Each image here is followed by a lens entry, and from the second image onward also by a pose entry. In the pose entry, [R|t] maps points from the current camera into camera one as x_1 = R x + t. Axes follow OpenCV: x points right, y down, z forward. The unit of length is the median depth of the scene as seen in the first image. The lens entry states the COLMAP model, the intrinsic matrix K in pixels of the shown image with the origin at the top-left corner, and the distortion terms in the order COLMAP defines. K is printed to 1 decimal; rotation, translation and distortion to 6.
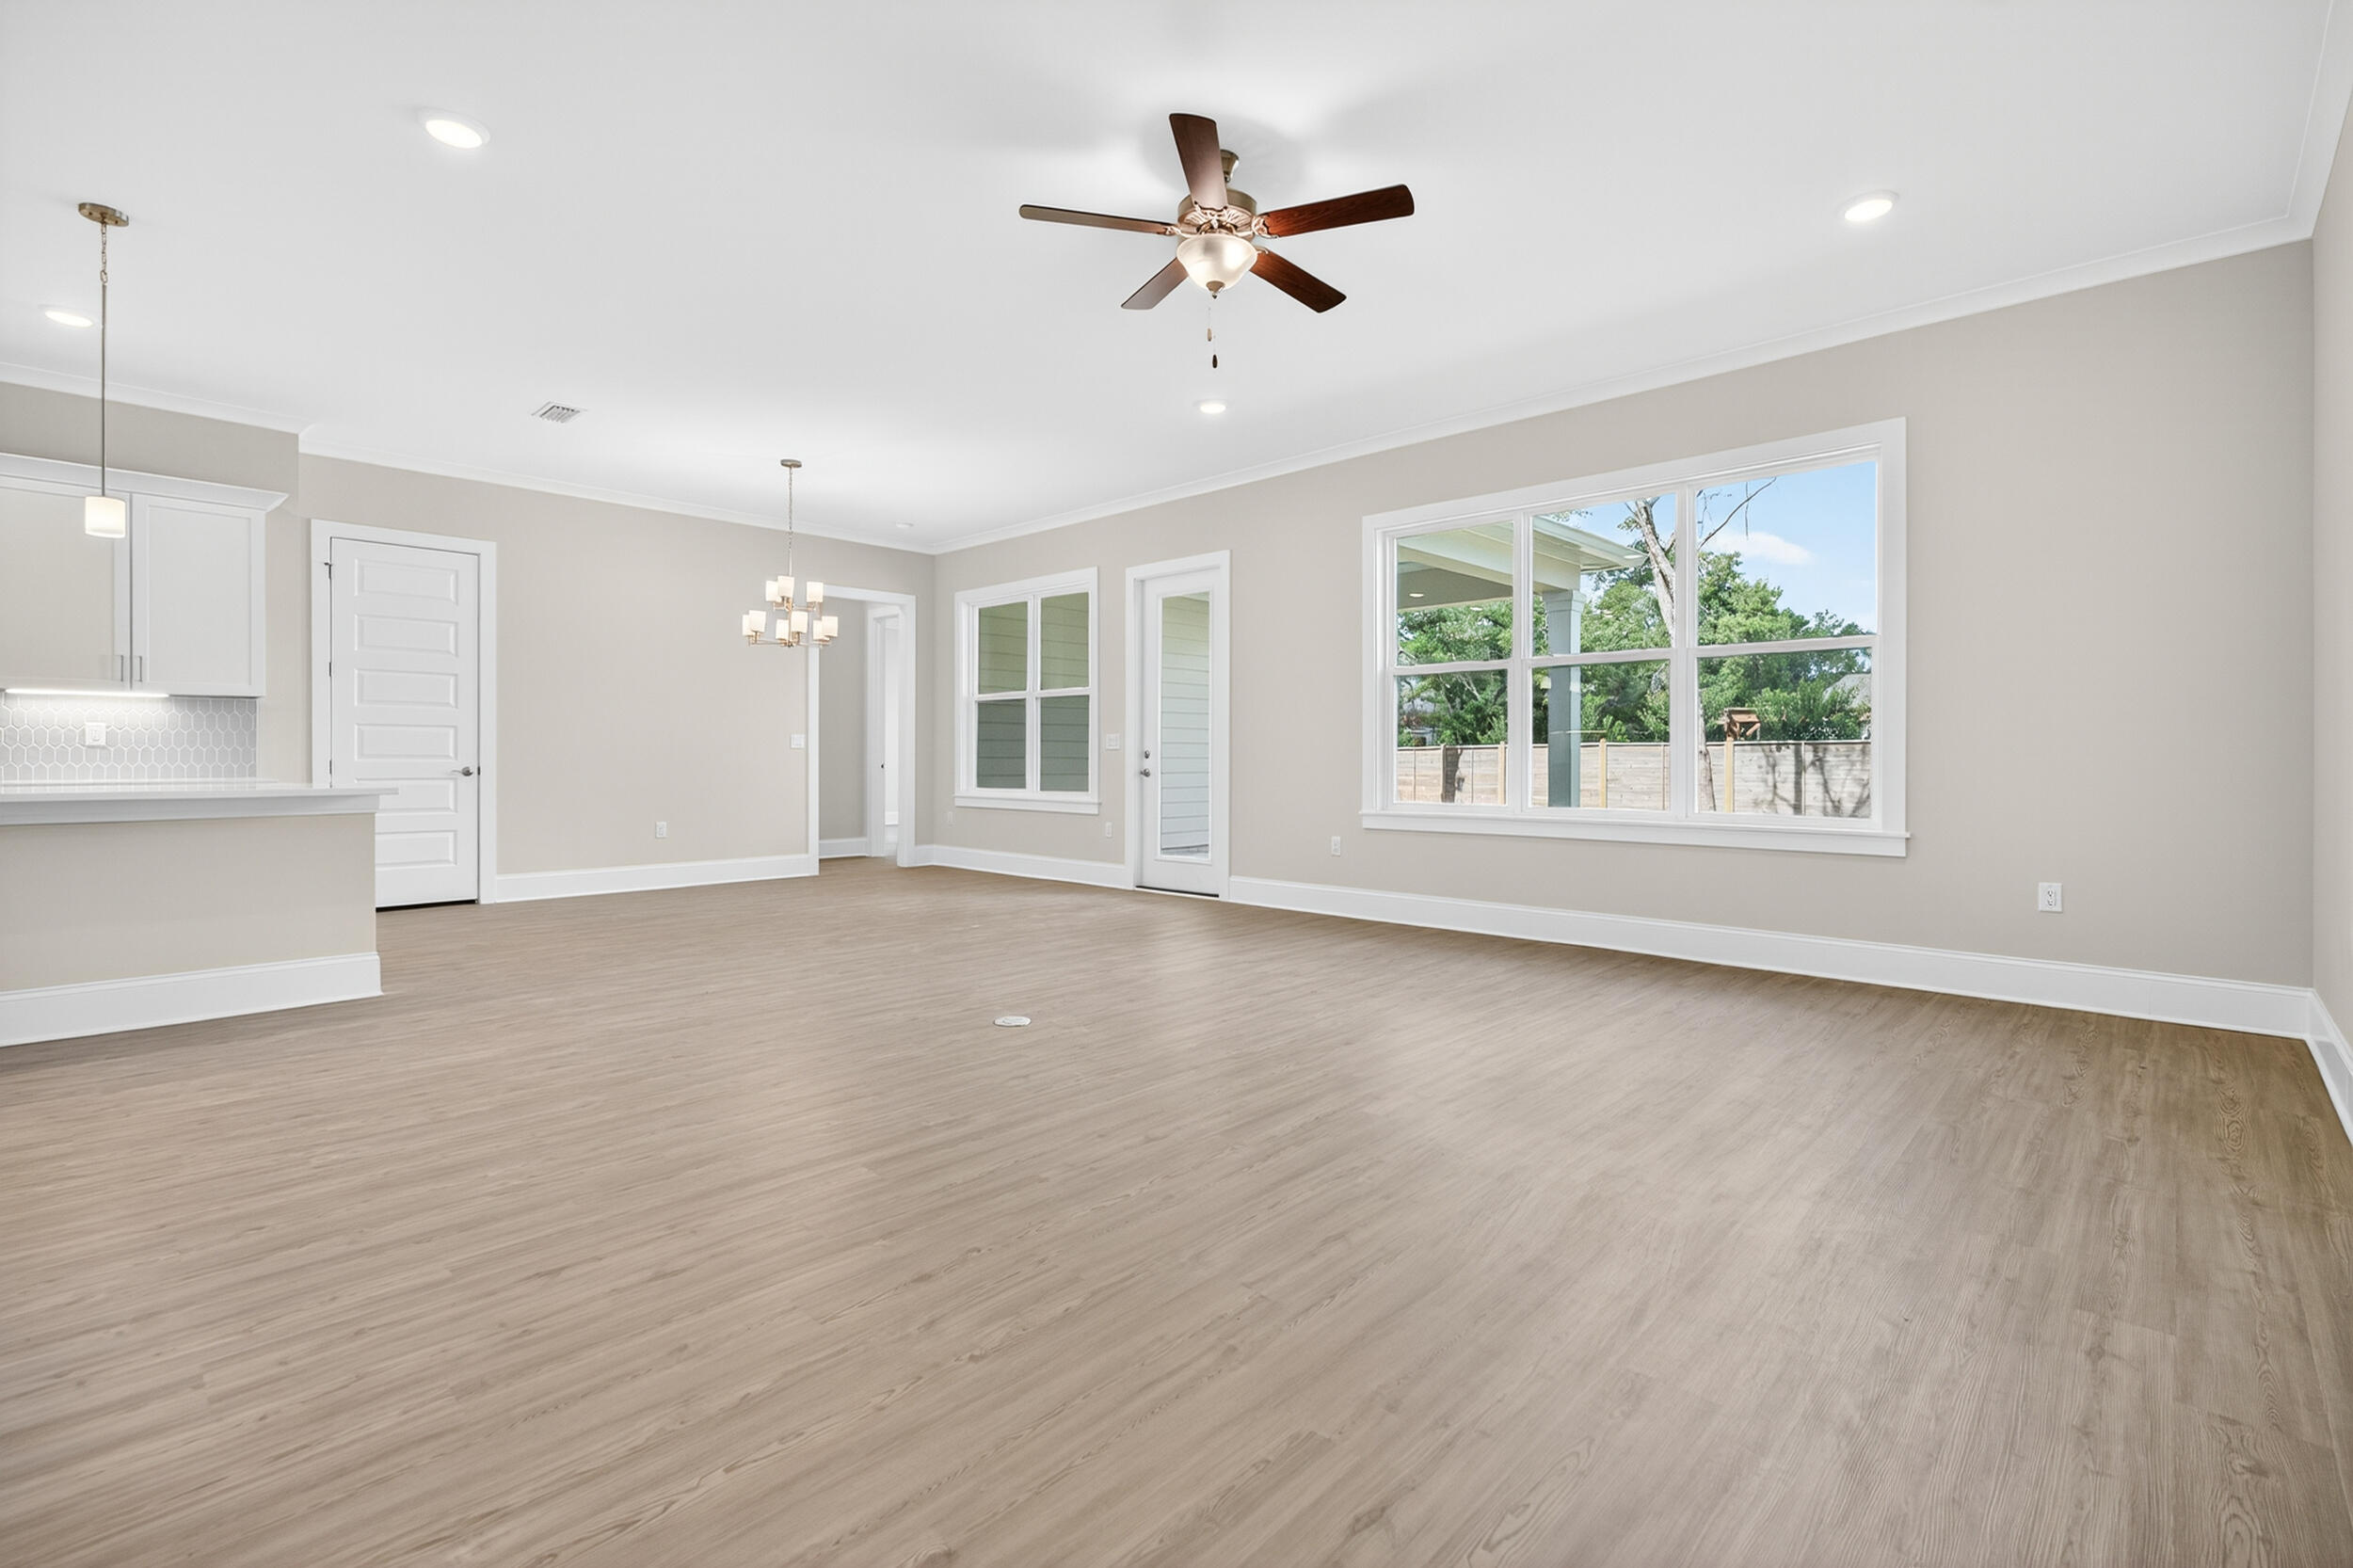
lens RADIAL K [[1054.5, 0, 1209.8], [0, 1054.5, 765.7], [0, 0, 1]] dist [0.003956, 0.000238]
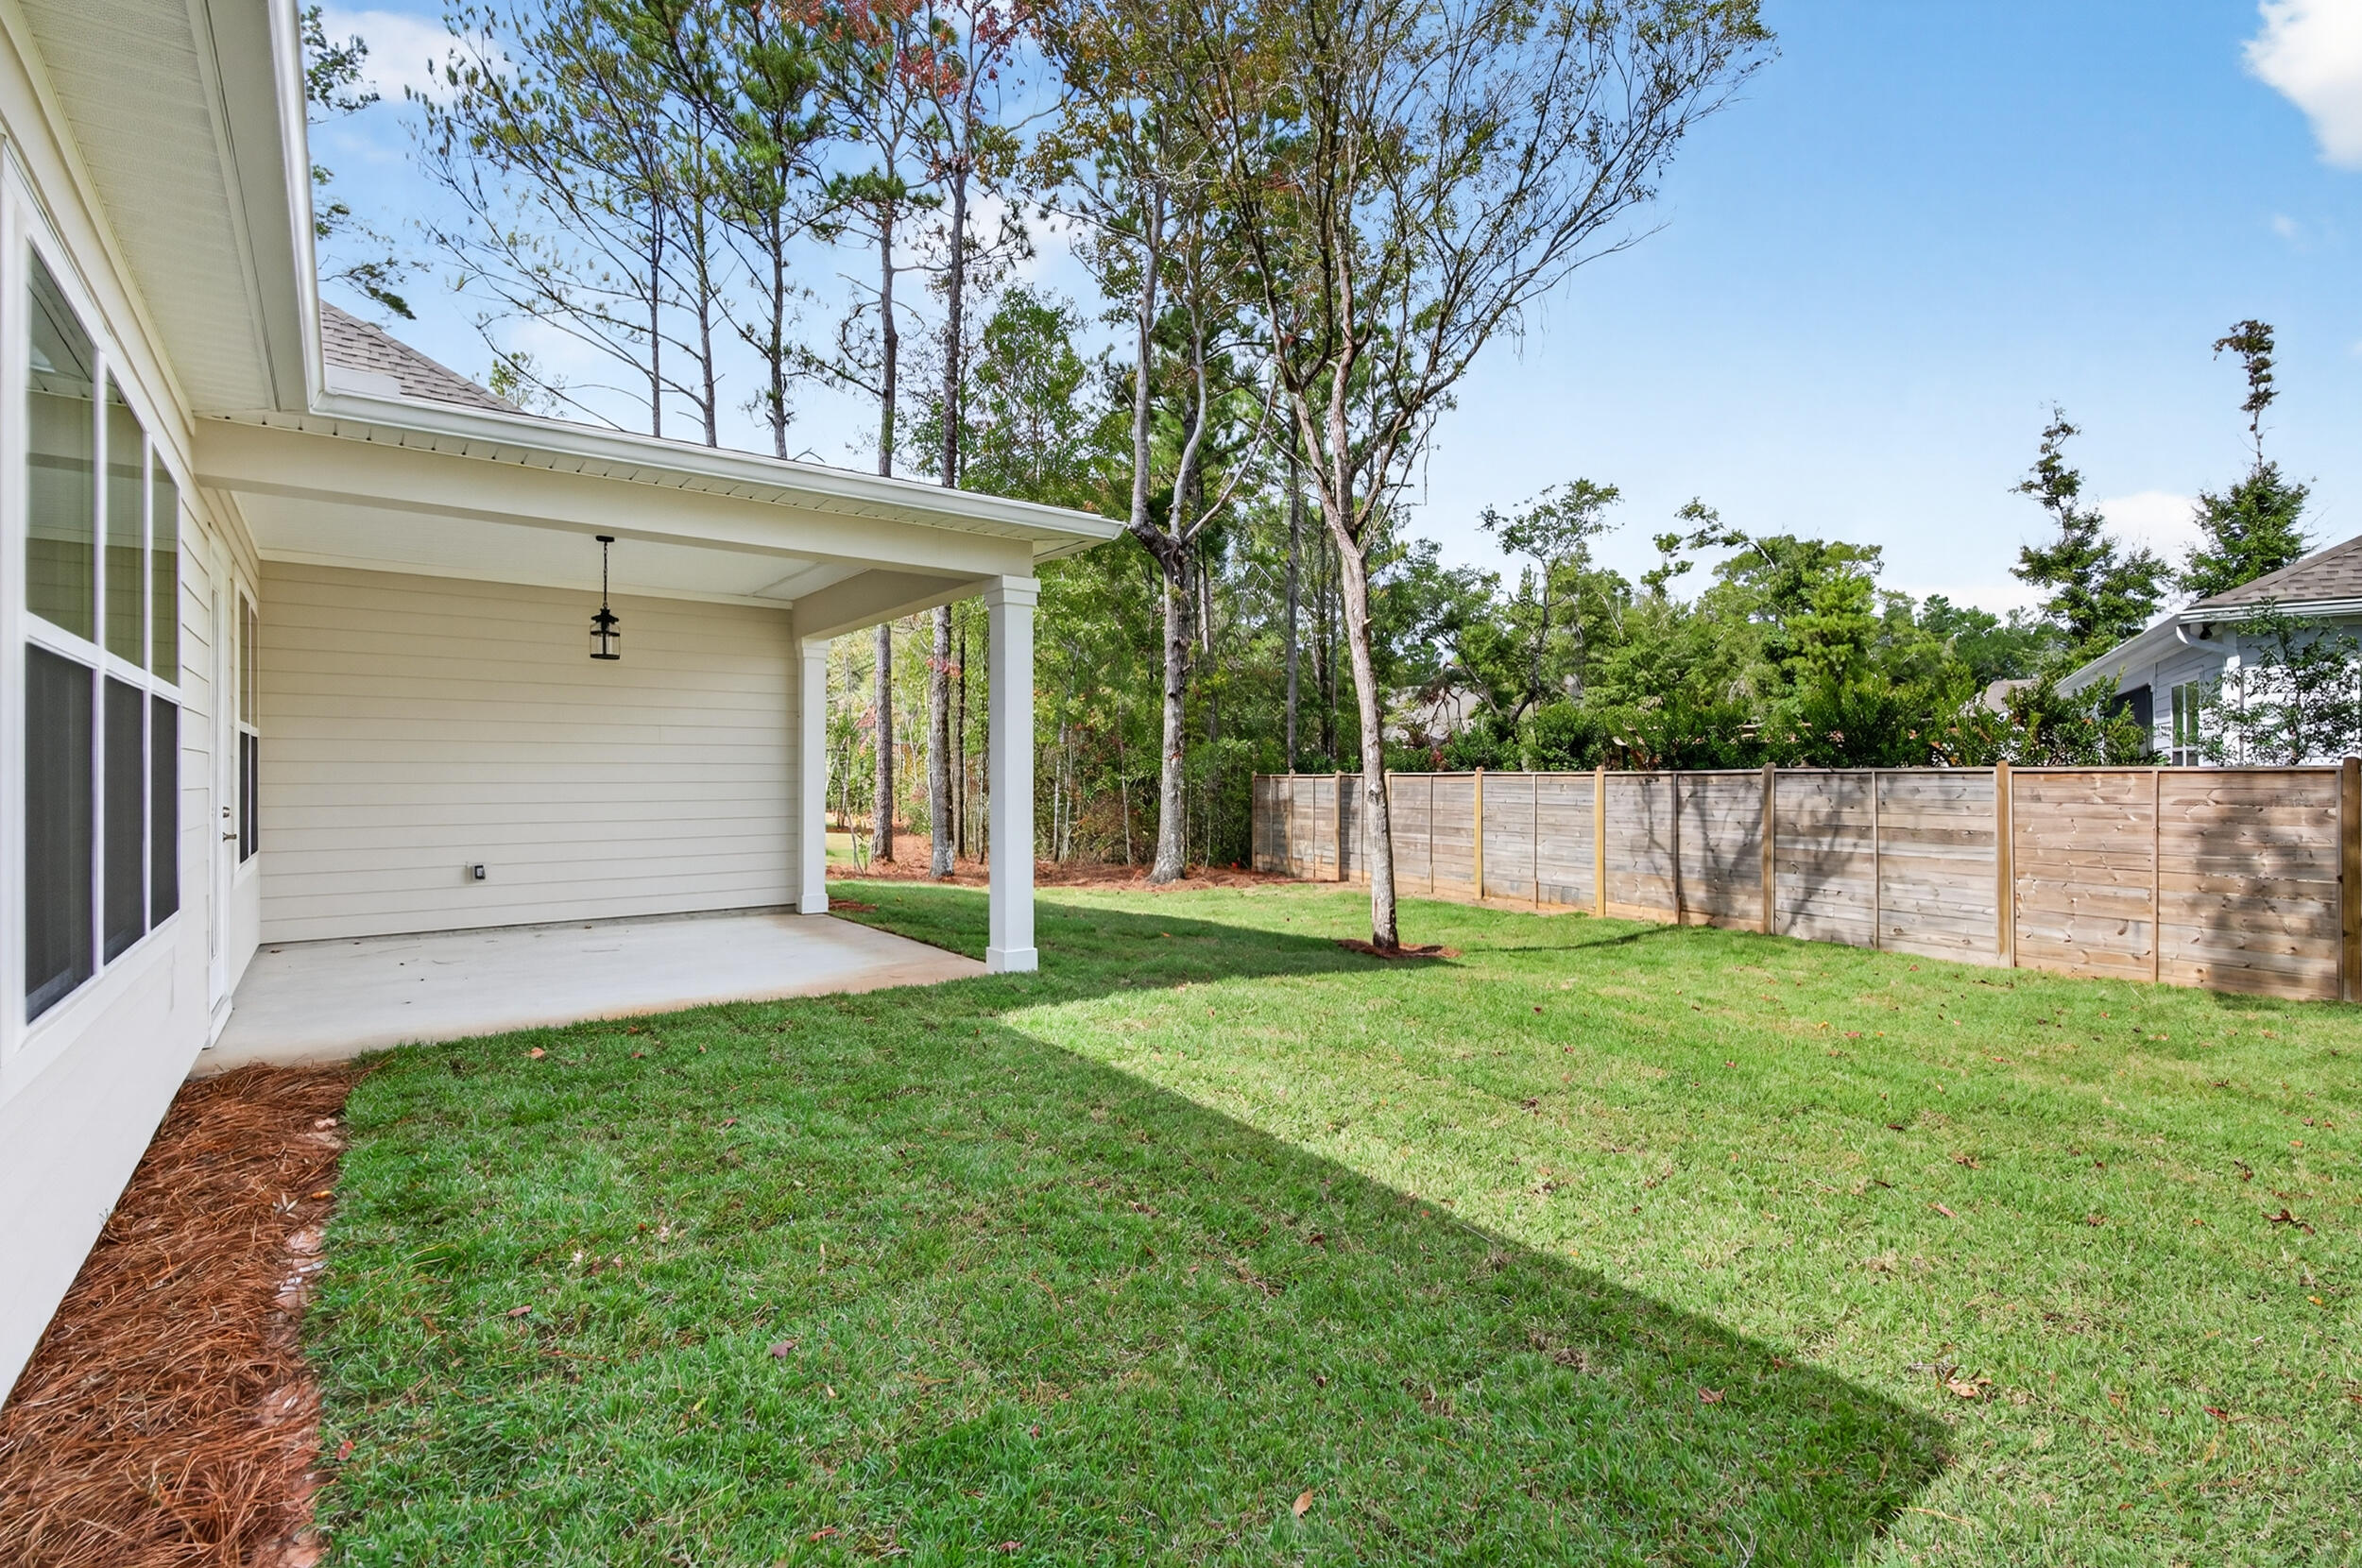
lens RADIAL K [[1058.4, 0, 1187.9], [0, 1058.4, 776.0], [0, 0, 1]] dist [0.003956, 0.000238]
pose [[0.983493, 0.002876, -0.180923, 1.987678], [-0.004180, 0.999968, -0.006825, -0.072840], [0.180898, 0.007469, 0.983474, 1.000635]]
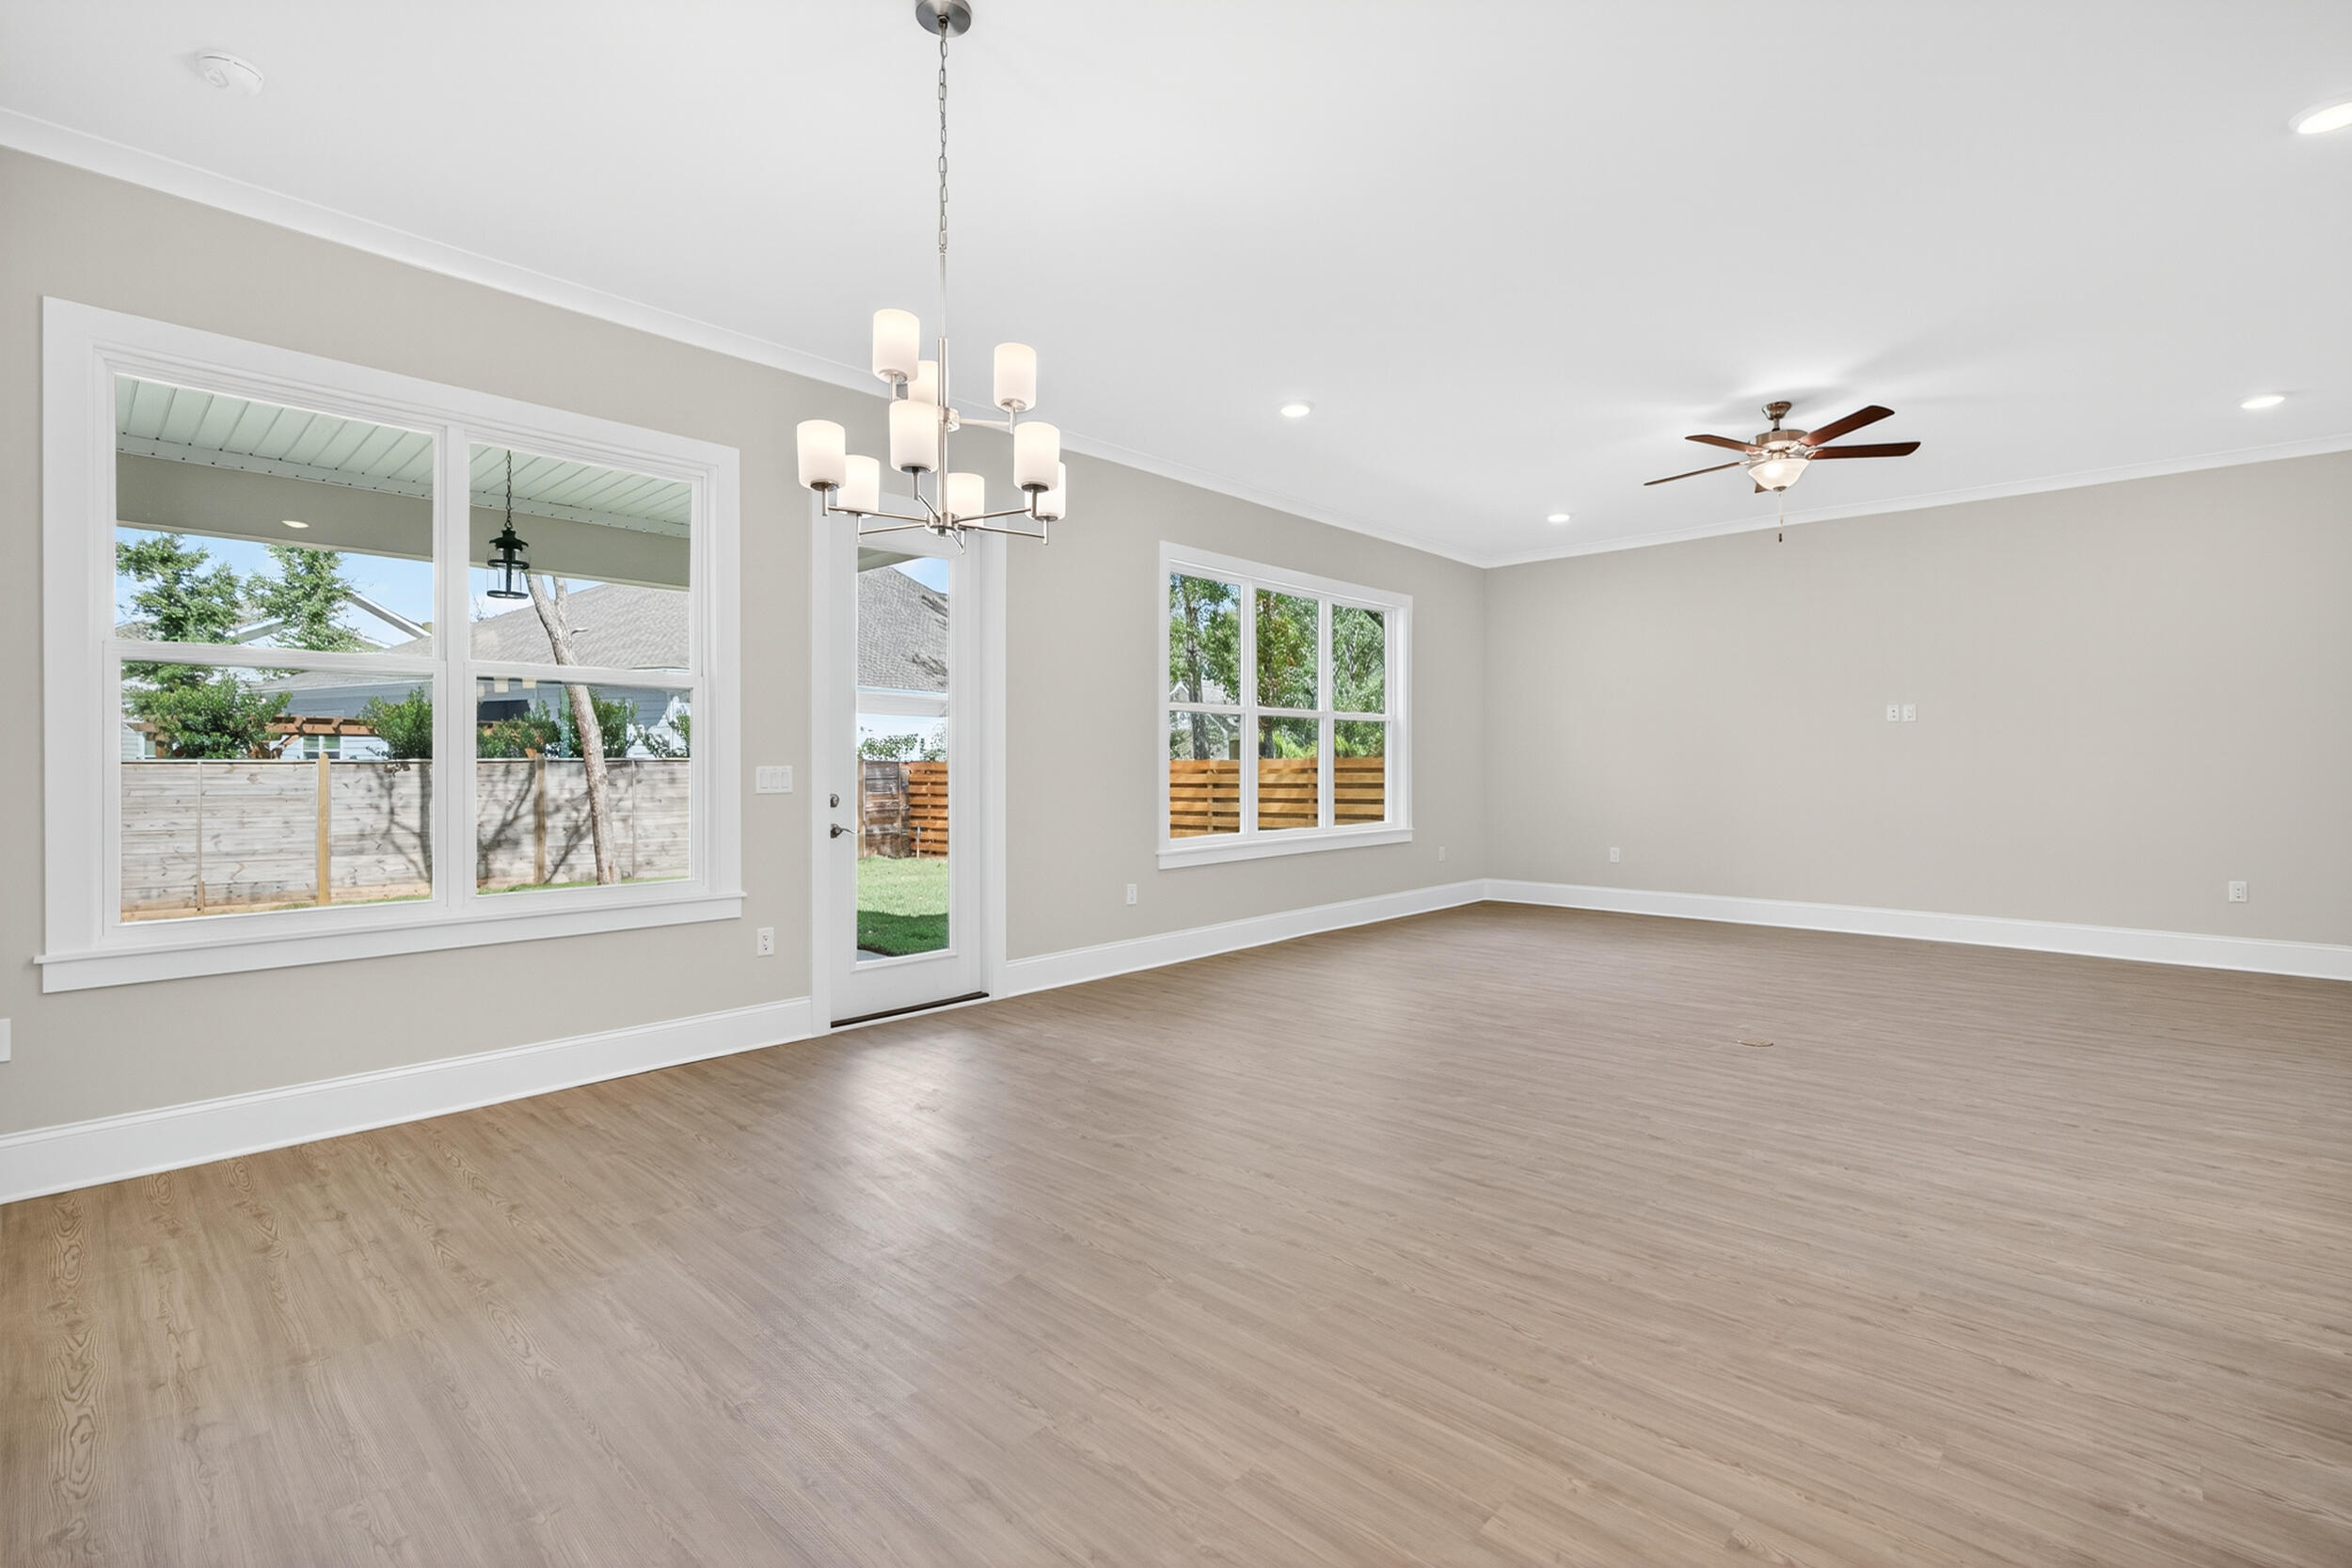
lens RADIAL K [[1018.8, 0, 1180.3], [0, 1018.8, 782.4], [0, 0, 1]] dist [0.011733, 0.000840]
pose [[-0.006872, -0.018206, 0.999811, -1.716315], [0.009620, 0.999787, 0.018272, -0.079260], [-0.999930, 0.009744, -0.006695, 2.195838]]
